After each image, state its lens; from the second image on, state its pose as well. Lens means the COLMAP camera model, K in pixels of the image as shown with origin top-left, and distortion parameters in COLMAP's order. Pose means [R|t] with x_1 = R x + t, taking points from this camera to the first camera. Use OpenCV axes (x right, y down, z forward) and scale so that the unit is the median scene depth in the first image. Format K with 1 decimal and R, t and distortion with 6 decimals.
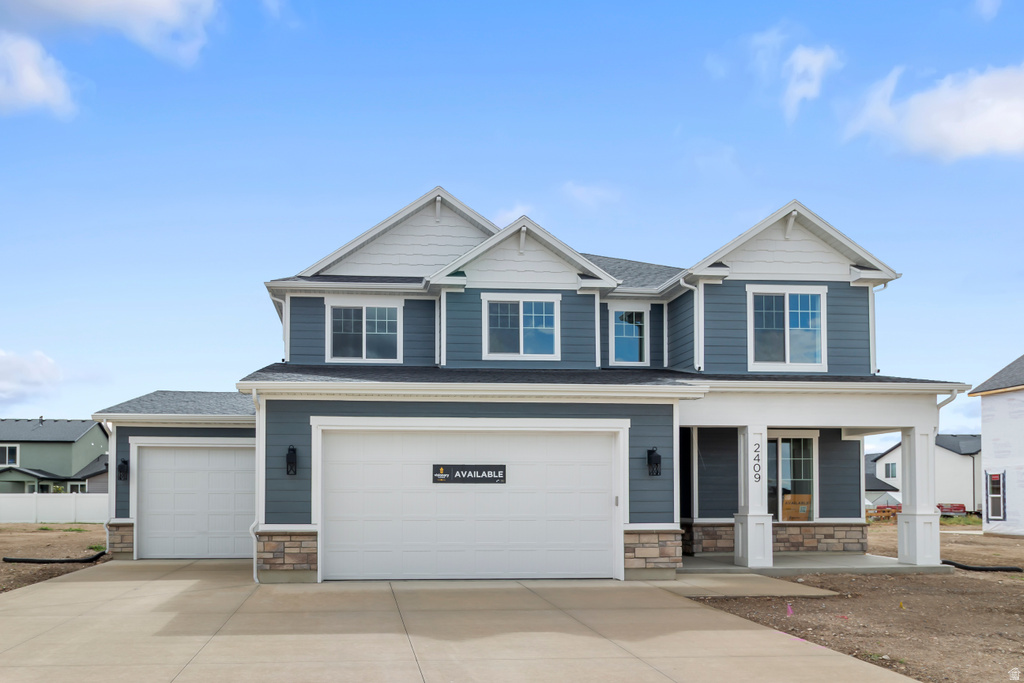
lens RADIAL K [[706.5, 0, 395.4], [0, 706.5, 486.3], [0, 0, 1]] dist [0.001756, -0.001640]
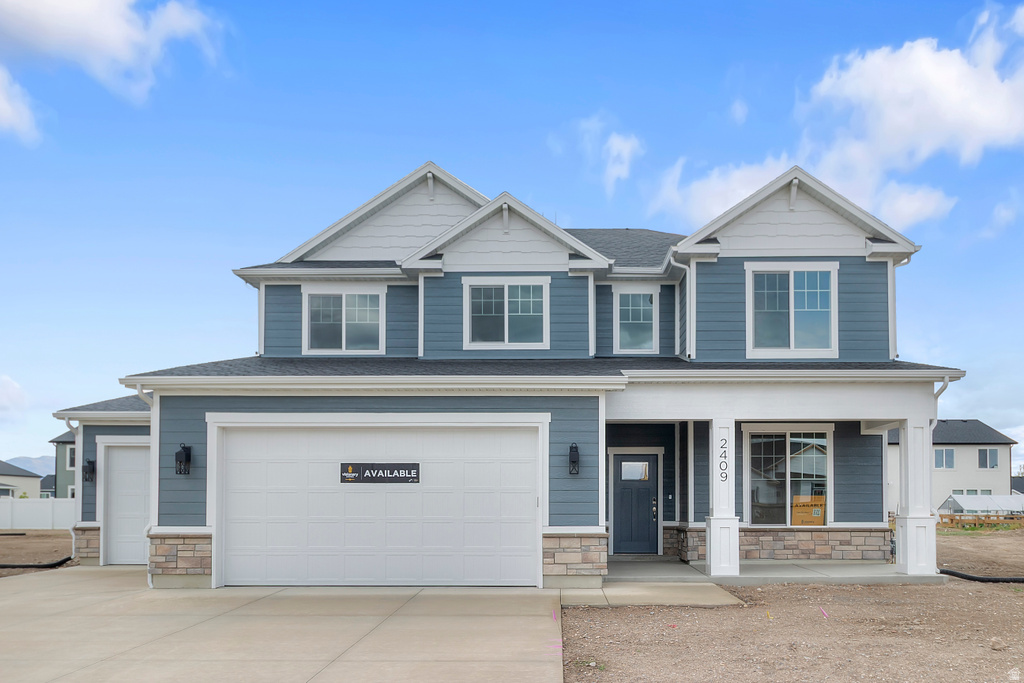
lens RADIAL K [[798.9, 0, 550.2], [0, 798.9, 489.6], [0, 0, 1]] dist [-0.000102, 0.001145]
pose [[0.997619, -0.001550, -0.068946, 0.318305], [0.001436, 0.999998, -0.001697, 0.005237], [0.068949, 0.001594, 0.997619, -0.029487]]
